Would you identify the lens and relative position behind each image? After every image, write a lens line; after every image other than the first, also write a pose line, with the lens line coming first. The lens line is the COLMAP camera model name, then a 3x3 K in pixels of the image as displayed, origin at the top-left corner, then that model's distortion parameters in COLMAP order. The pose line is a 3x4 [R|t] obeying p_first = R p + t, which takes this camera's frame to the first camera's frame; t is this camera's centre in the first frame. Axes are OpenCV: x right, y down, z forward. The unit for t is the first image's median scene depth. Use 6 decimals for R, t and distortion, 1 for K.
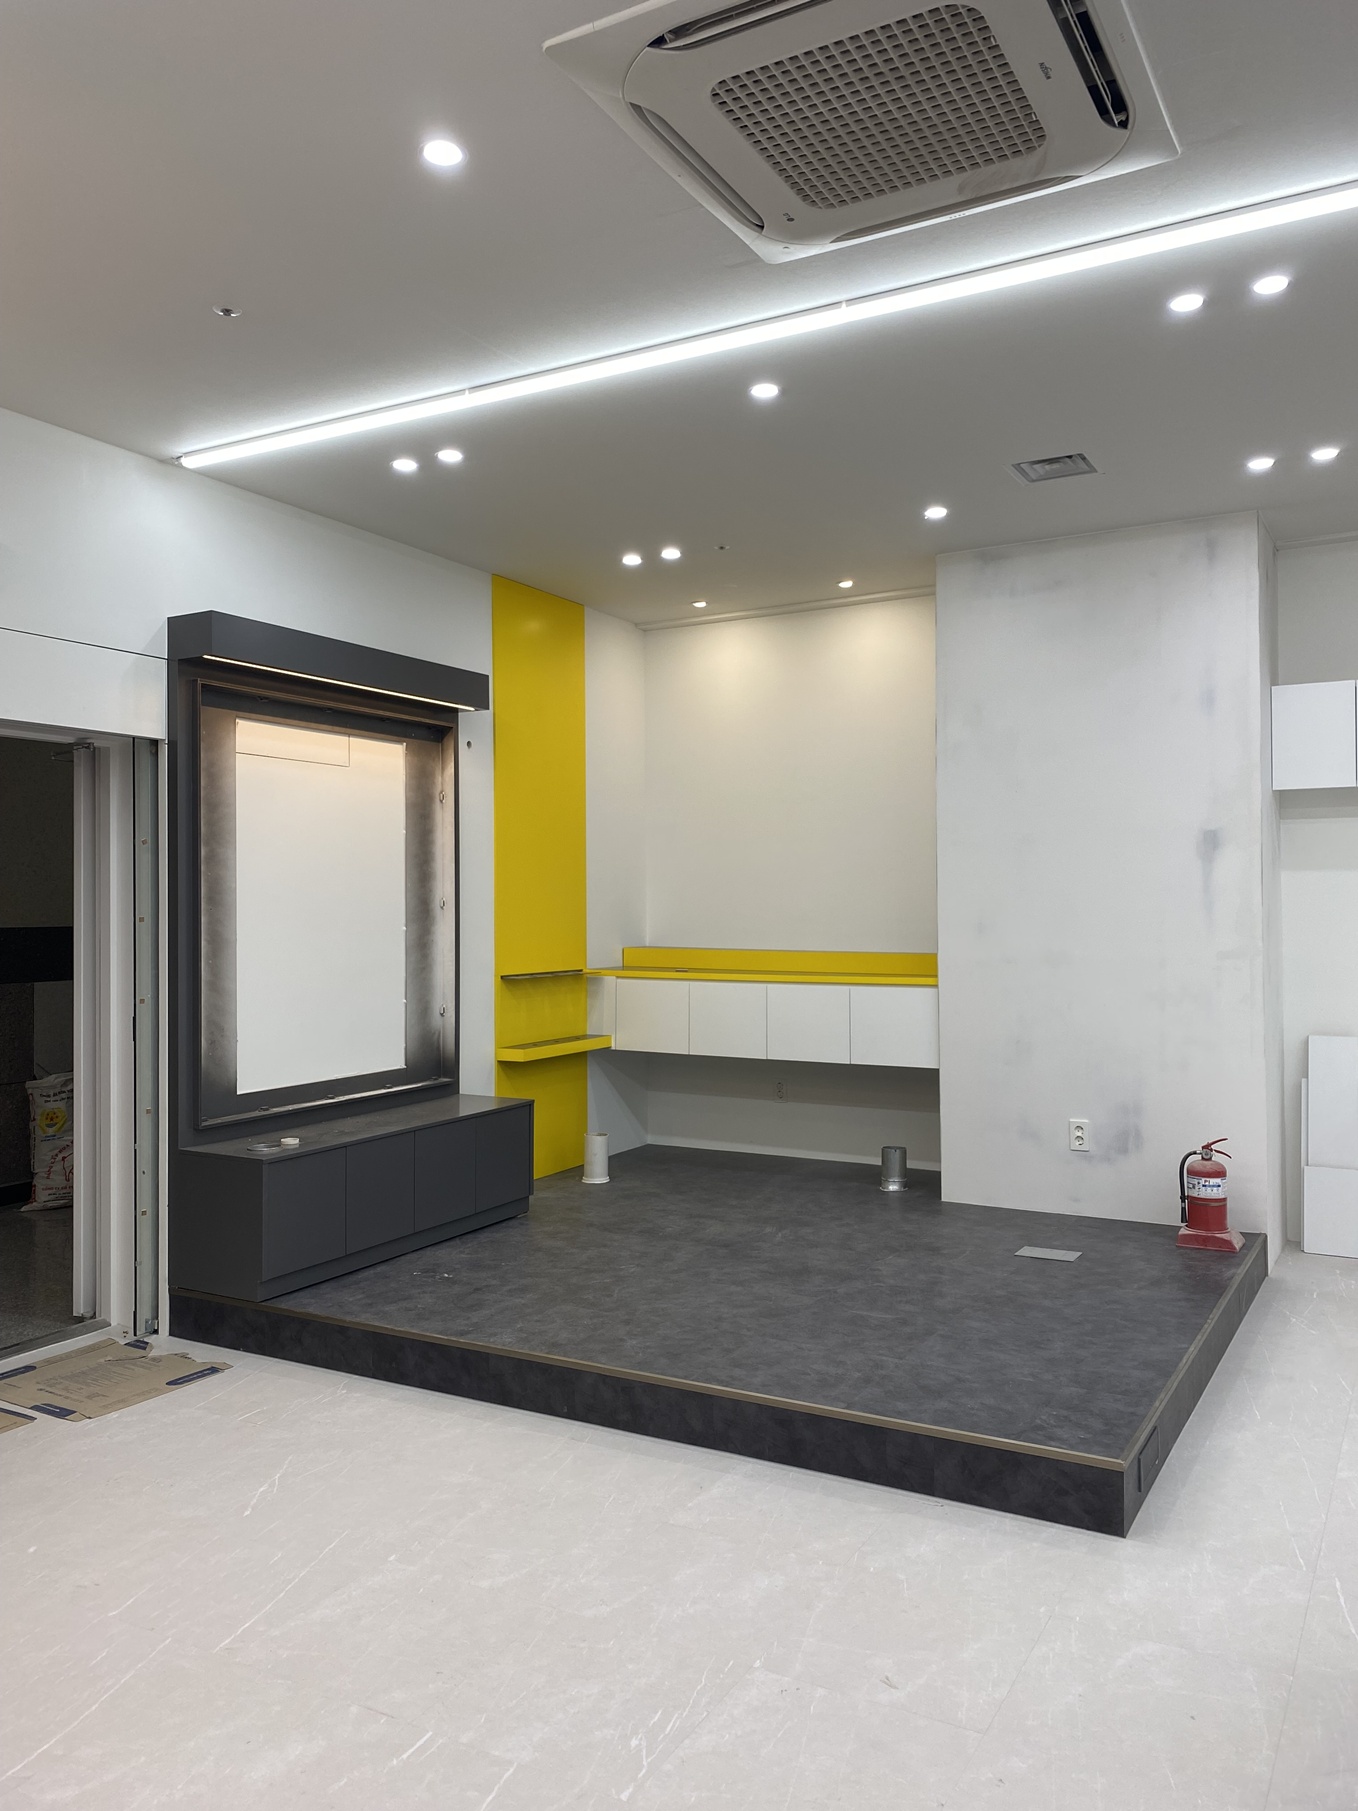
lens RADIAL K [[1372.6, 0, 689.9], [0, 1372.6, 902.1], [0, 0, 1]] dist [0.003459, -0.002345]
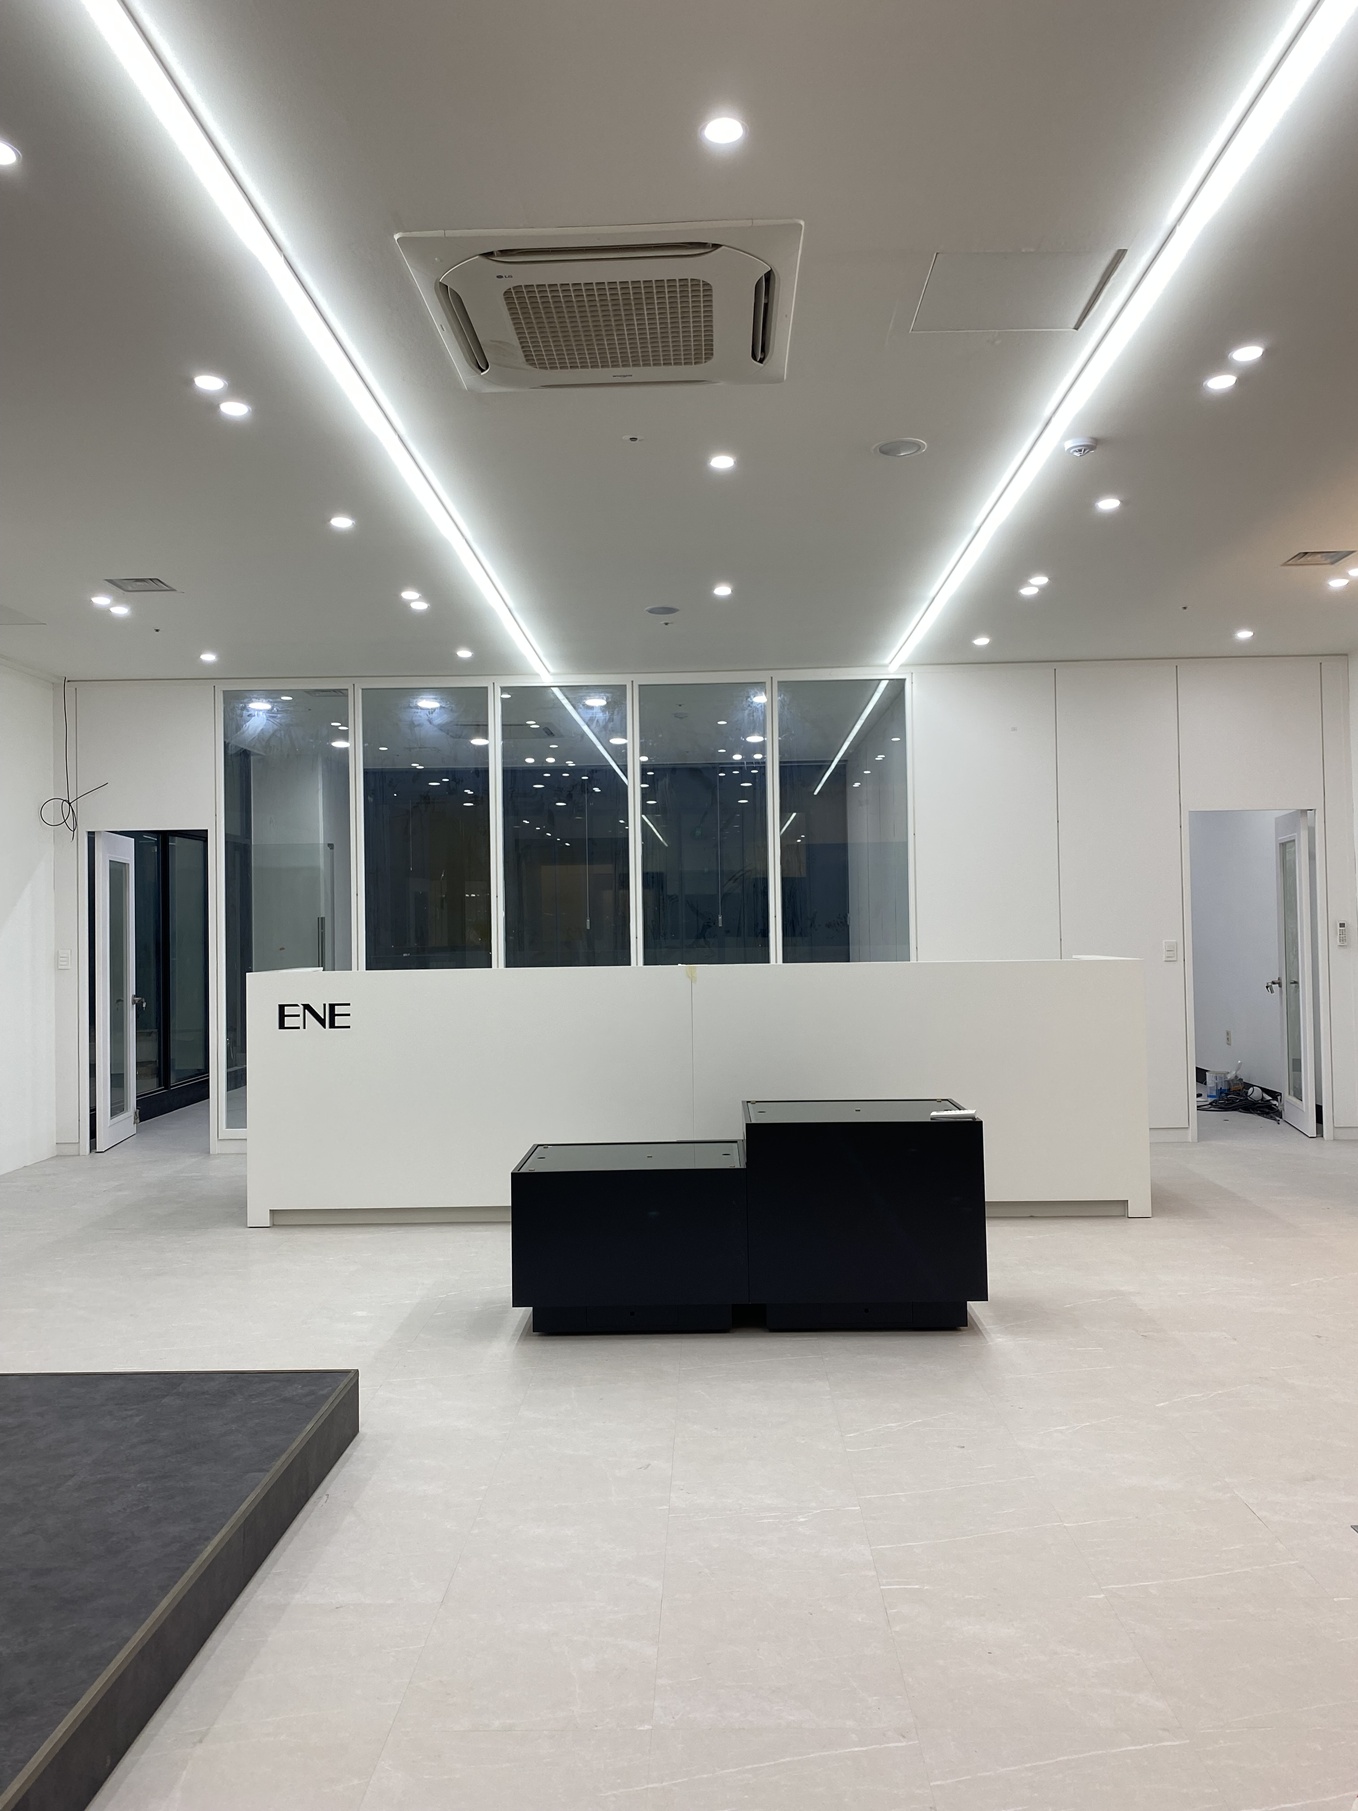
lens RADIAL K [[1372.6, 0, 689.9], [0, 1372.6, 902.1], [0, 0, 1]] dist [0.003459, -0.002345]
pose [[-0.466620, 0.028954, 0.883984, -0.773802], [0.015057, 0.999579, -0.024793, 0.025400], [-0.884329, 0.001741, -0.466860, 1.116360]]
